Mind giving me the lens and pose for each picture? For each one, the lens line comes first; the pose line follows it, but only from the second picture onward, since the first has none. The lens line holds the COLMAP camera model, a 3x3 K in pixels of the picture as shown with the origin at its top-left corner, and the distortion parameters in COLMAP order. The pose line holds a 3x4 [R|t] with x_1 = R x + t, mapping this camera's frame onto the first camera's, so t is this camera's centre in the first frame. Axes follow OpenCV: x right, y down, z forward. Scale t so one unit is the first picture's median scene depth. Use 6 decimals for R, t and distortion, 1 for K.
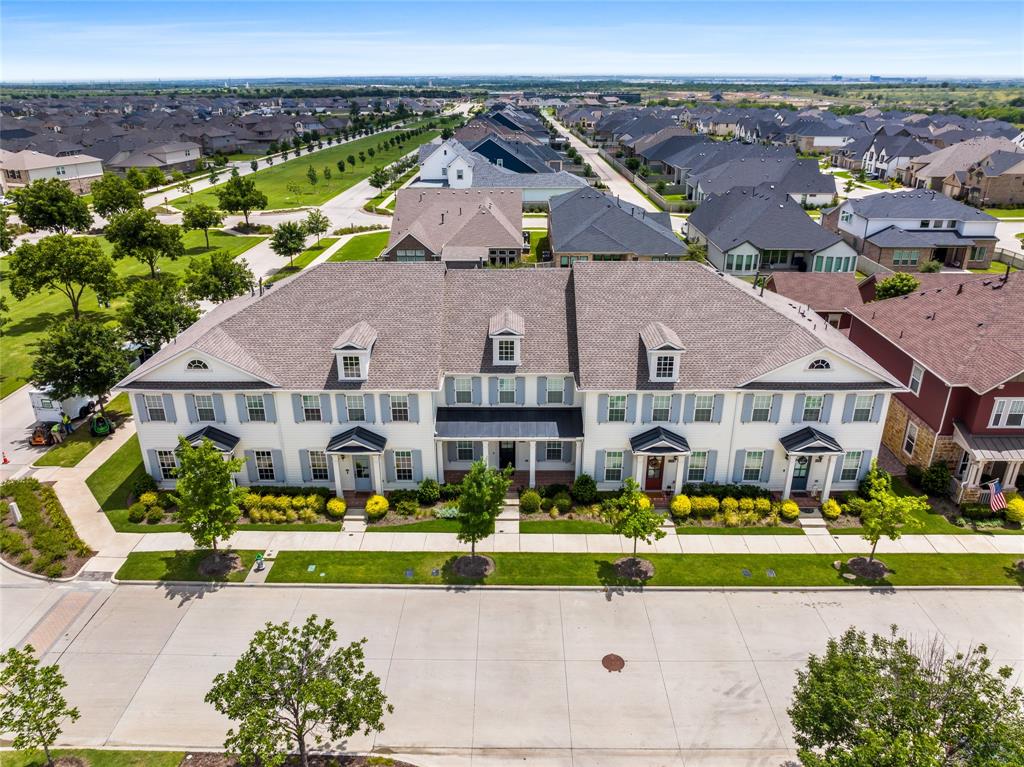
lens RADIAL K [[723.3, 0, 510.6], [0, 723.3, 381.8], [0, 0, 1]] dist [-0.056471, 0.032762]
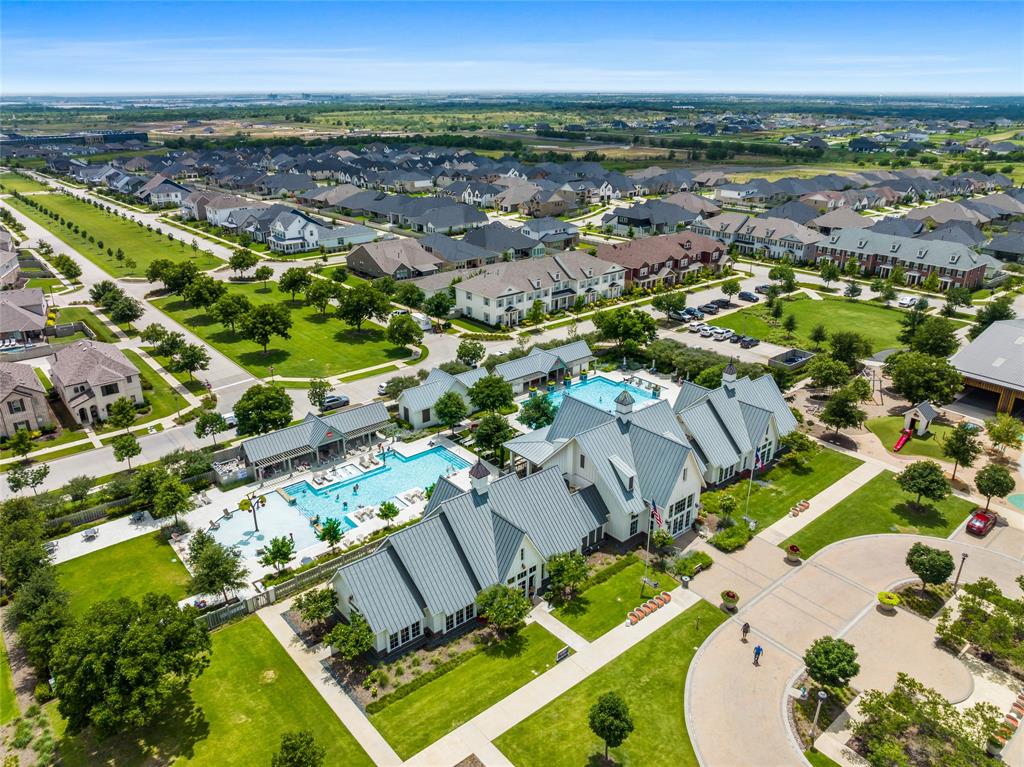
lens RADIAL K [[723.3, 0, 512.7], [0, 723.3, 383.4], [0, 0, 1]] dist [-0.056471, 0.032762]
pose [[0.756430, -0.240151, 0.608392, -2.980705], [0.249526, 0.965764, 0.070975, 0.196795], [-0.604608, 0.098122, 0.790456, -2.155649]]
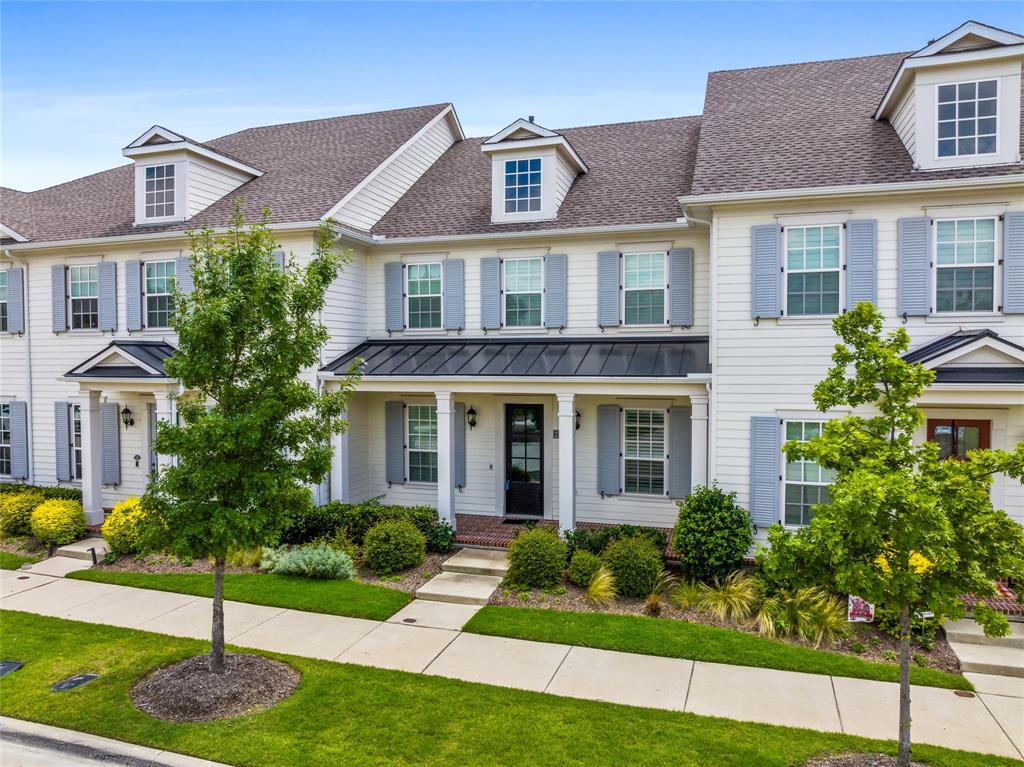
lens RADIAL K [[723.3, 0, 512.5], [0, 723.3, 388.3], [0, 0, 1]] dist [-0.056471, 0.032762]
pose [[0.956044, 0.011729, -0.292988, 0.110800], [-0.115138, 0.933961, -0.338318, 0.204693], [0.269671, 0.357181, 0.894259, 0.676802]]
